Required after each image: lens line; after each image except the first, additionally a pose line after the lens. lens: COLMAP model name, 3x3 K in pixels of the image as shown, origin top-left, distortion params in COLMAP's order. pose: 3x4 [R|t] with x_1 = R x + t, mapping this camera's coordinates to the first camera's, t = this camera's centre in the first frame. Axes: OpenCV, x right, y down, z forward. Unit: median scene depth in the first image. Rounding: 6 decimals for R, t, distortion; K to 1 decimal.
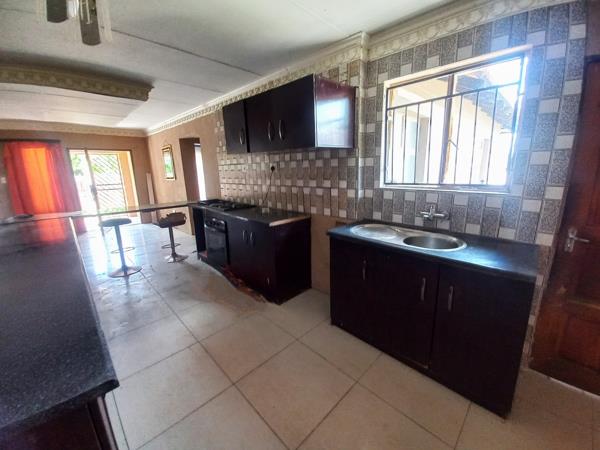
lens RADIAL K [[252.1, 0, 302.9], [0, 252.1, 222.1], [0, 0, 1]] dist [-0.004776, -0.001377]
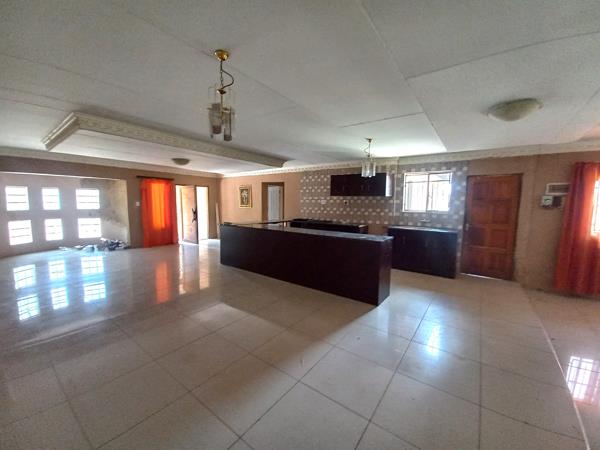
lens RADIAL K [[245.6, 0, 297.9], [0, 245.6, 225.5], [0, 0, 1]] dist [-0.002093, 0.000010]
pose [[0.989551, 0.023961, 0.142179, -1.118564], [-0.006138, 0.992201, -0.124496, 0.323317], [-0.144053, 0.122322, 0.981981, -1.296533]]
